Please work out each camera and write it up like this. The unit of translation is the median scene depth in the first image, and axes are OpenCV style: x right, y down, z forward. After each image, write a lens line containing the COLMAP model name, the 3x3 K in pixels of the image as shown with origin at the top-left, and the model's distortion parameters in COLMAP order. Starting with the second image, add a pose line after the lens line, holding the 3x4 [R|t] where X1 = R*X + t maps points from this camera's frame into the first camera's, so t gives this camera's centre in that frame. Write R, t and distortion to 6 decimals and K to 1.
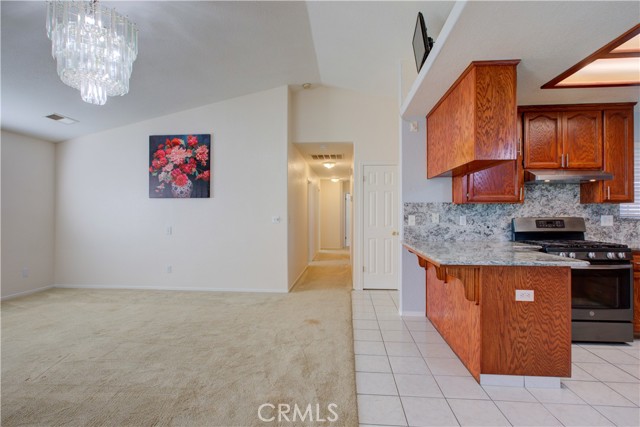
lens RADIAL K [[309.2, 0, 320.0], [0, 309.2, 213.5], [0, 0, 1]] dist [-0.000711, 0.000006]
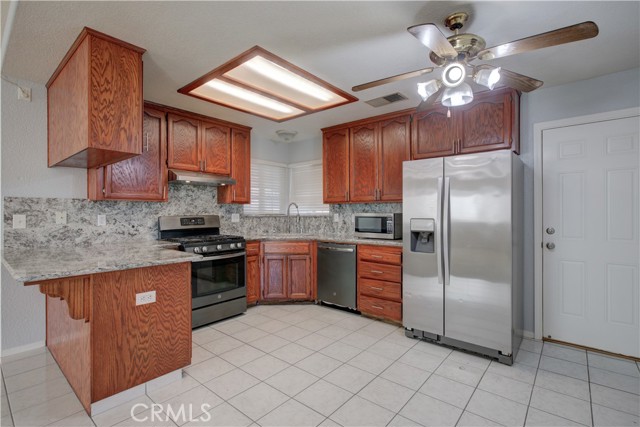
lens RADIAL K [[299.2, 0, 320.0], [0, 299.2, 213.5], [0, 0, 1]] dist [-0.002949, -0.000290]
pose [[0.579869, -0.003078, 0.814704, 0.147908], [0.000080, 0.999993, 0.003722, 0.001356], [-0.814710, -0.002093, 0.579865, 0.020230]]
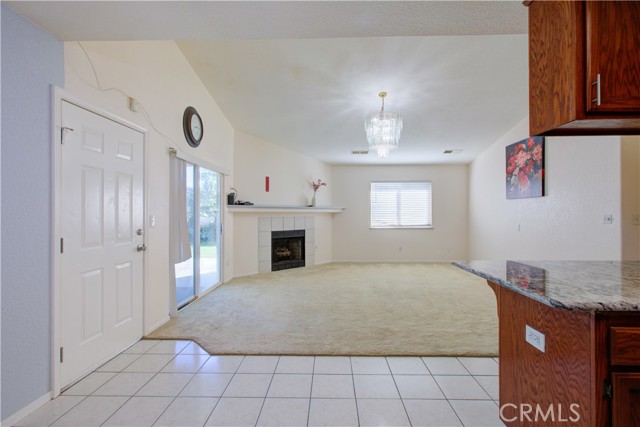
lens RADIAL K [[299.2, 0, 320.0], [0, 299.2, 213.5], [0, 0, 1]] dist [-0.002949, -0.000290]
pose [[0.050327, -0.000431, -0.998733, 0.833214], [0.005078, 0.999987, -0.000175, 0.001650], [0.998720, -0.005063, 0.050329, 0.343345]]
